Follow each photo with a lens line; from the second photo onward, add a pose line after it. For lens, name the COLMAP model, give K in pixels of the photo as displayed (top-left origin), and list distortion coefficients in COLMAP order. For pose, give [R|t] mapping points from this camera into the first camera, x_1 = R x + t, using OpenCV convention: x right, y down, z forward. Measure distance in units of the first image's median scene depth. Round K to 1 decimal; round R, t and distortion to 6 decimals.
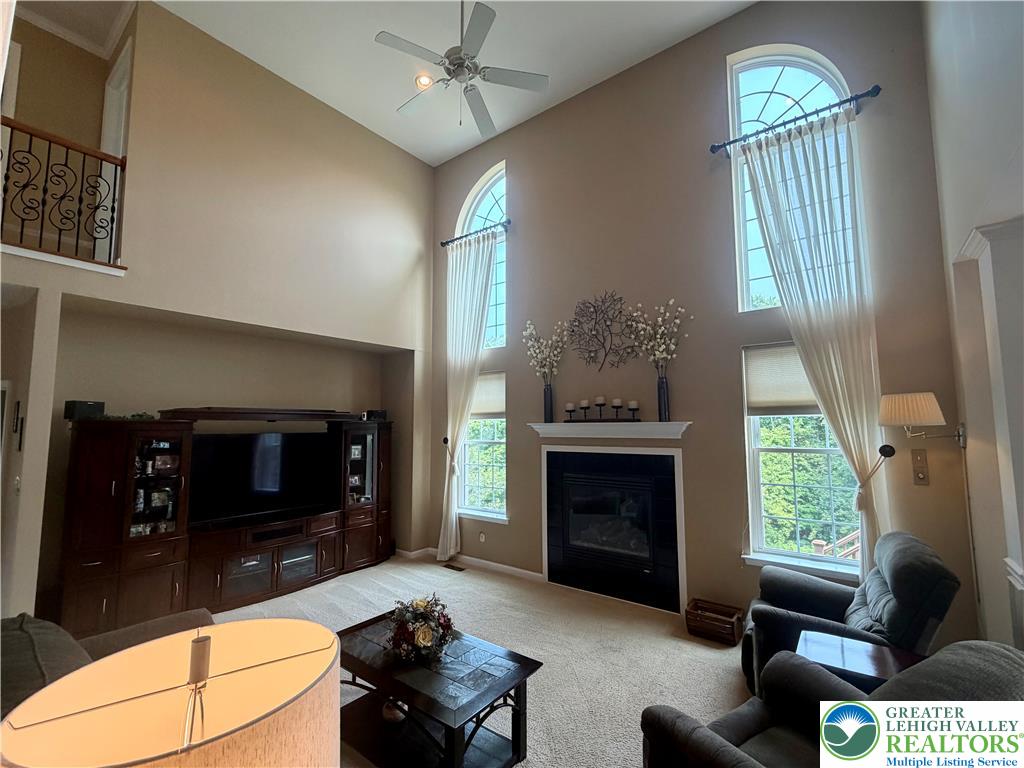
lens RADIAL K [[442.4, 0, 536.4], [0, 442.4, 392.3], [0, 0, 1]] dist [-0.014755, -0.000155]
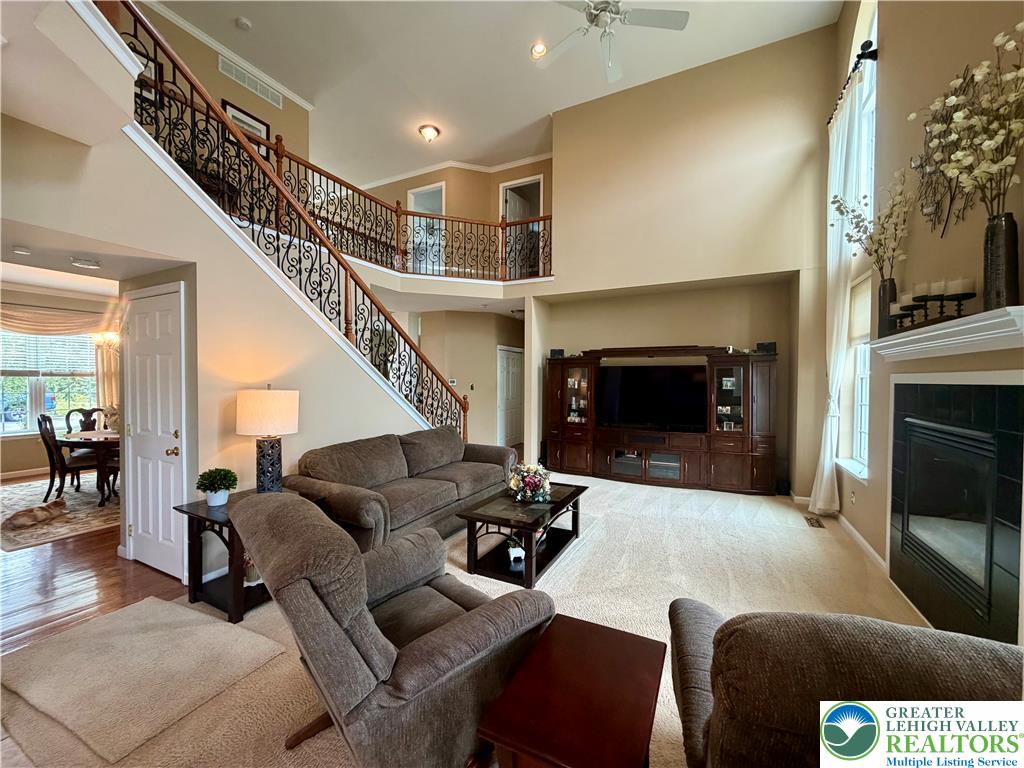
lens RADIAL K [[407.2, 0, 507.8], [0, 407.2, 388.7], [0, 0, 1]] dist [-0.002132, -0.000054]
pose [[0.164768, 0.030793, -0.985852, 0.481511], [0.072282, 0.996448, 0.043205, 0.068752], [0.983680, -0.078378, 0.161956, 0.326472]]
